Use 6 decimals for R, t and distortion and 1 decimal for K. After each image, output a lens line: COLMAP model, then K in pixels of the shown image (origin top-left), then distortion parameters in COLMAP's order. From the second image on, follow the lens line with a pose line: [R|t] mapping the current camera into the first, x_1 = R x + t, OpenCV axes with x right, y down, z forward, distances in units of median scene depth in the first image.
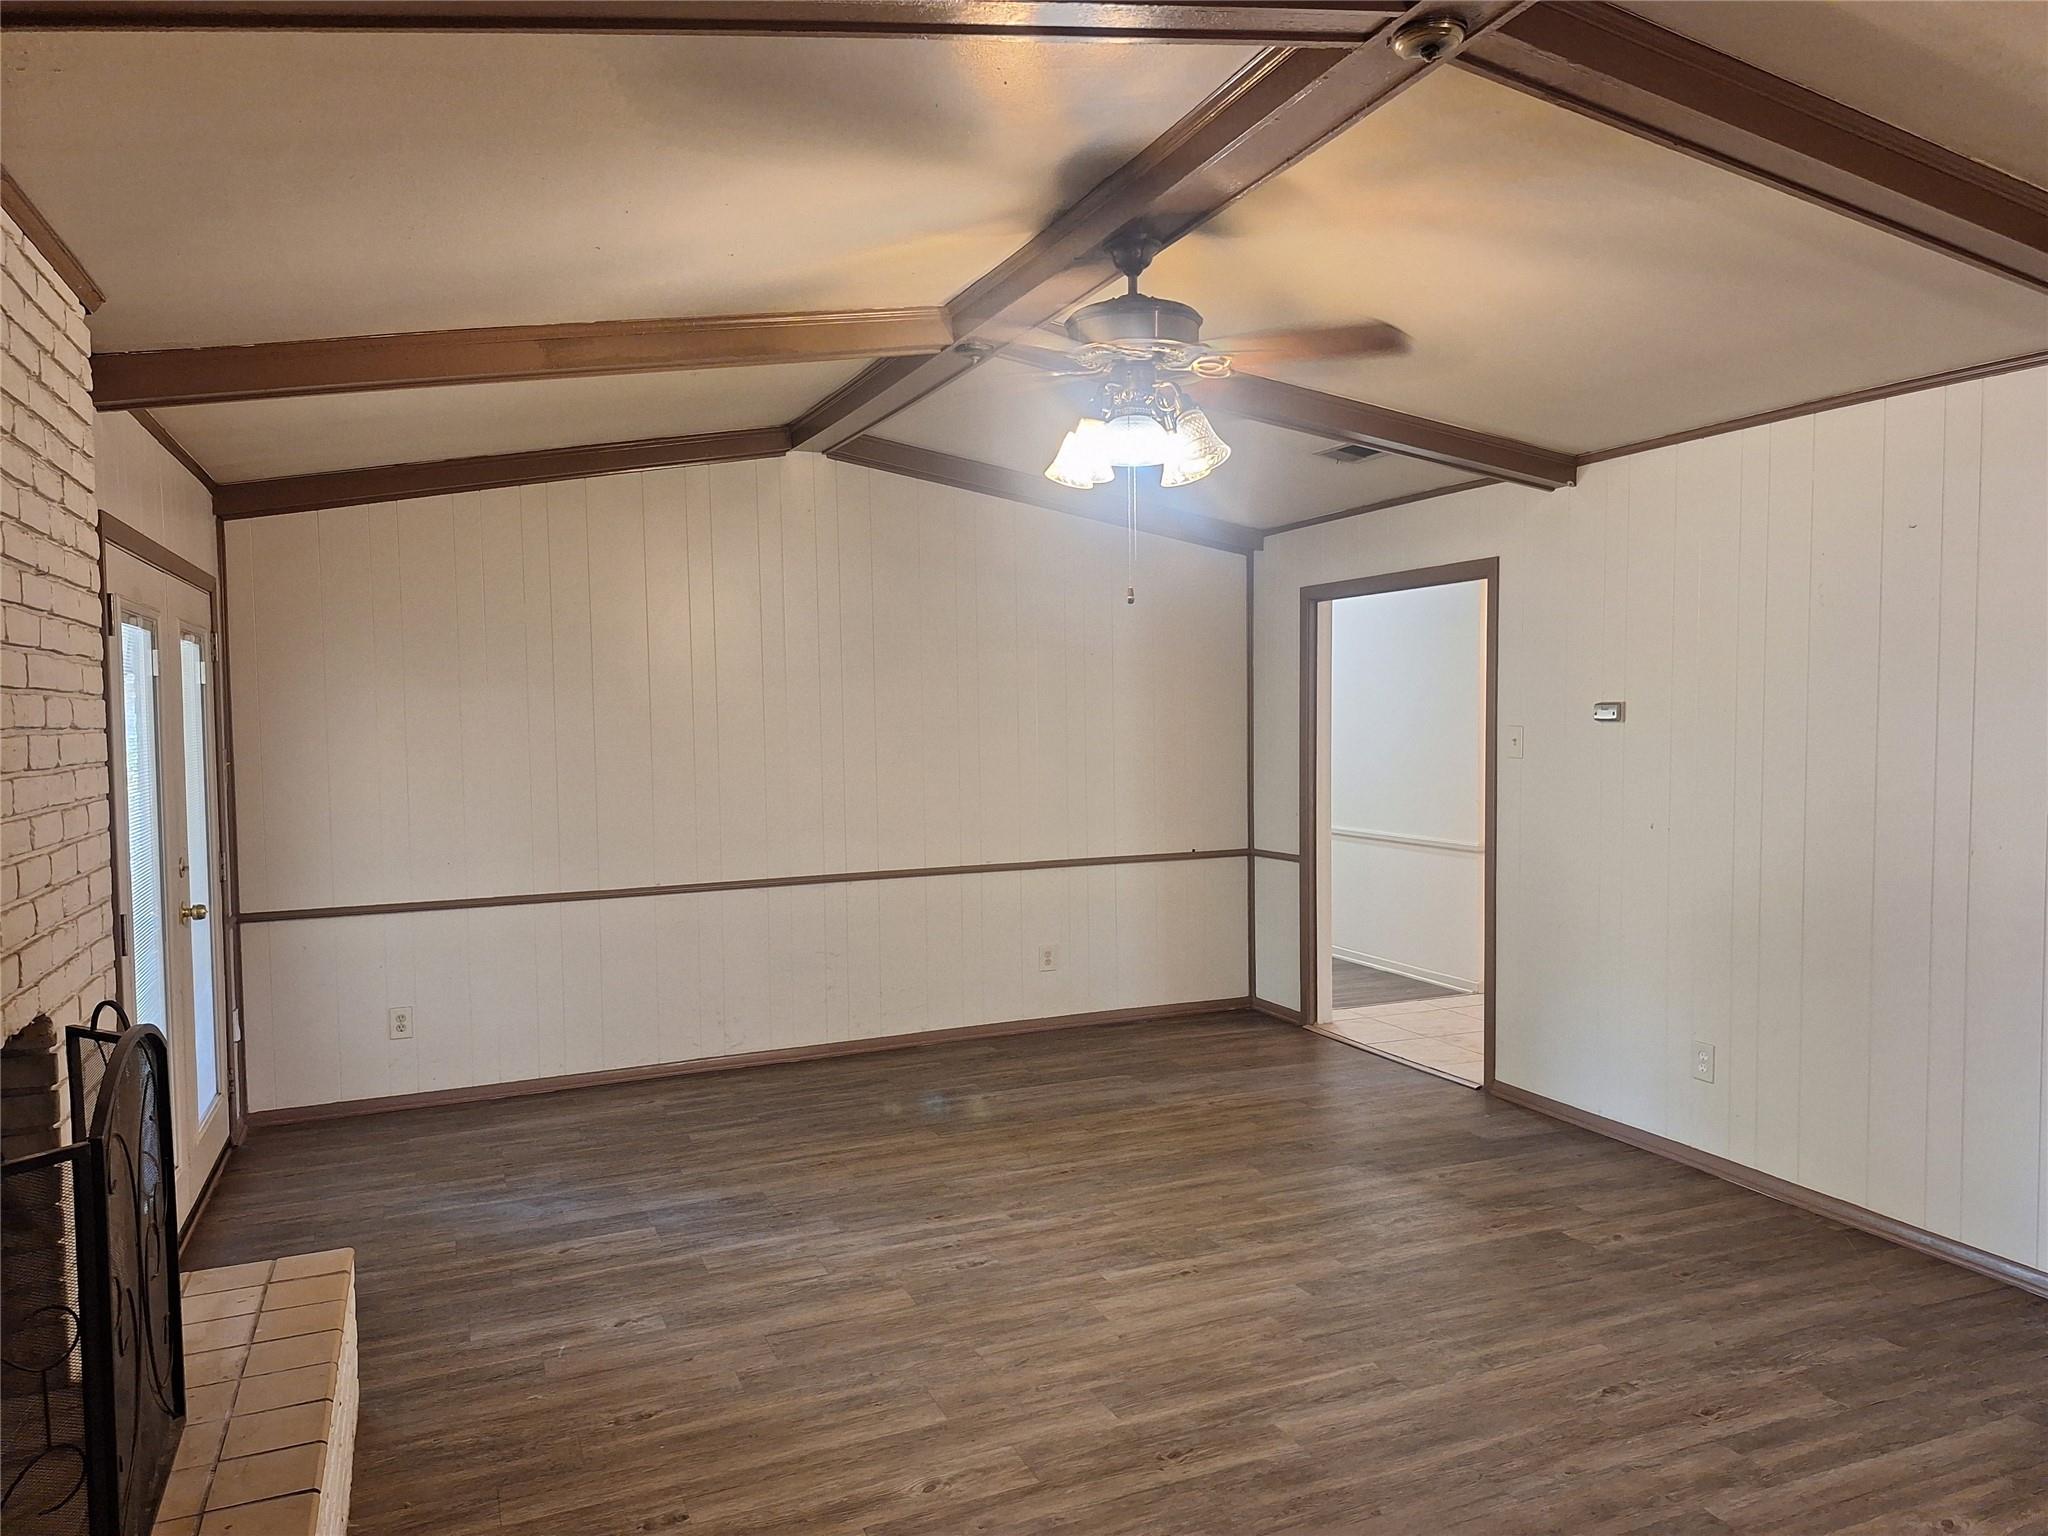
lens RADIAL K [[1407.1, 0, 1016.3], [0, 1407.1, 778.2], [0, 0, 1]] dist [0.065696, -0.016250]
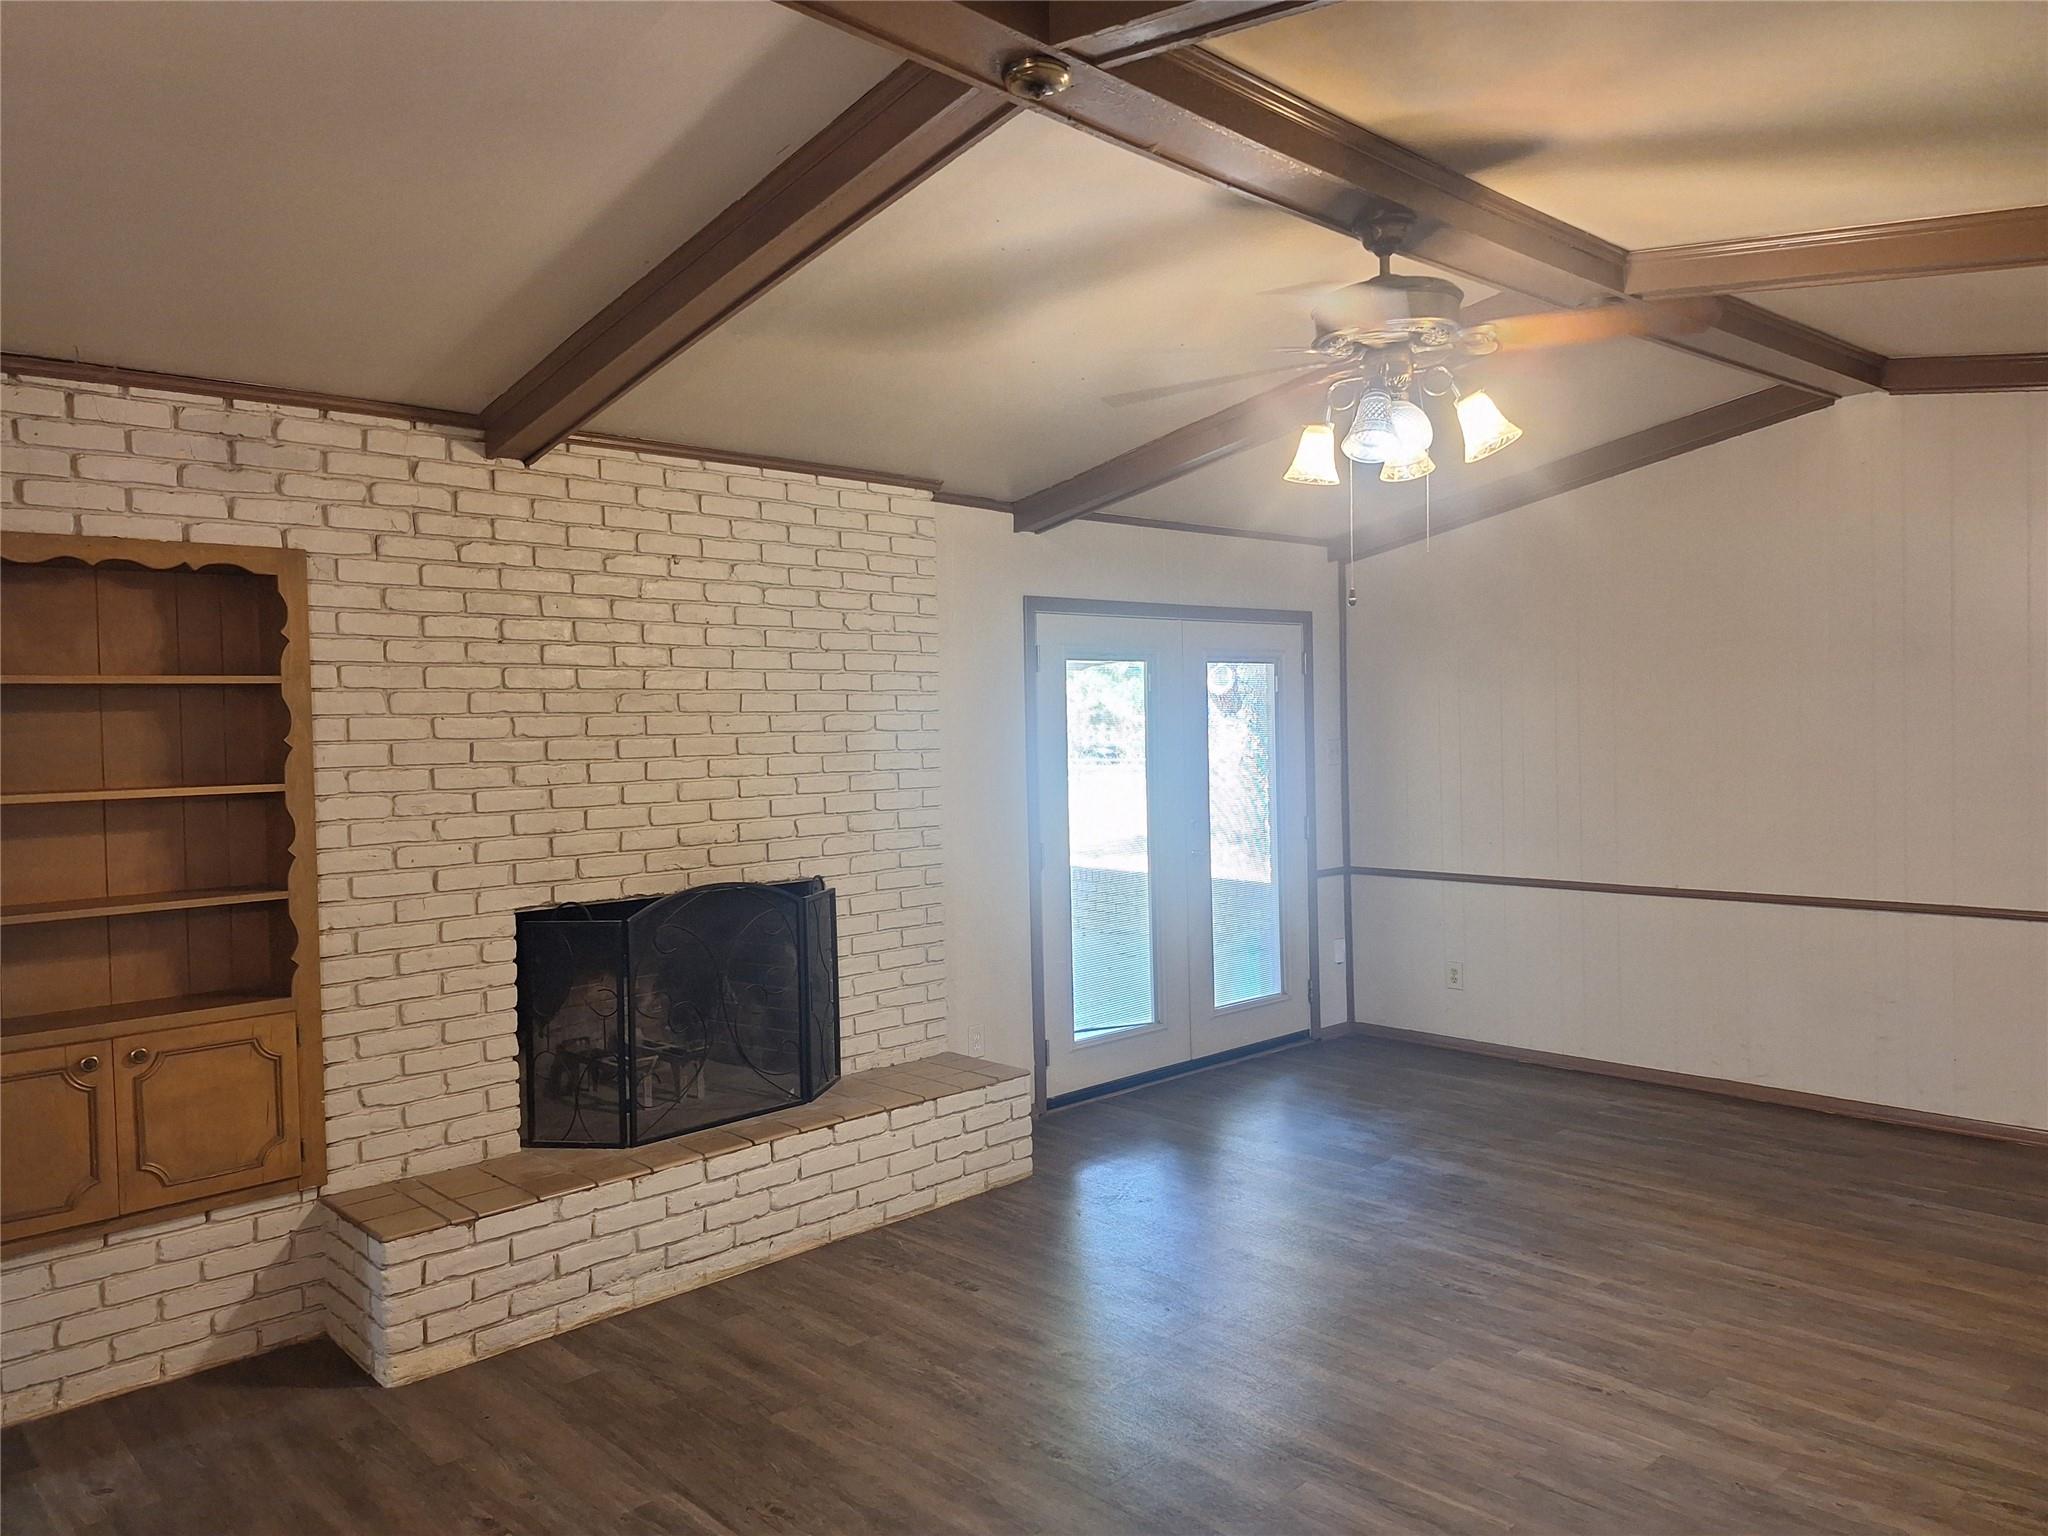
lens RADIAL K [[1407.1, 0, 1015.5], [0, 1407.1, 760.4], [0, 0, 1]] dist [0.065696, -0.016250]
pose [[0.353058, 0.027174, -0.935207, 0.627330], [-0.025128, 0.999493, 0.019555, -0.021261], [0.935264, 0.016596, 0.353562, 0.308684]]
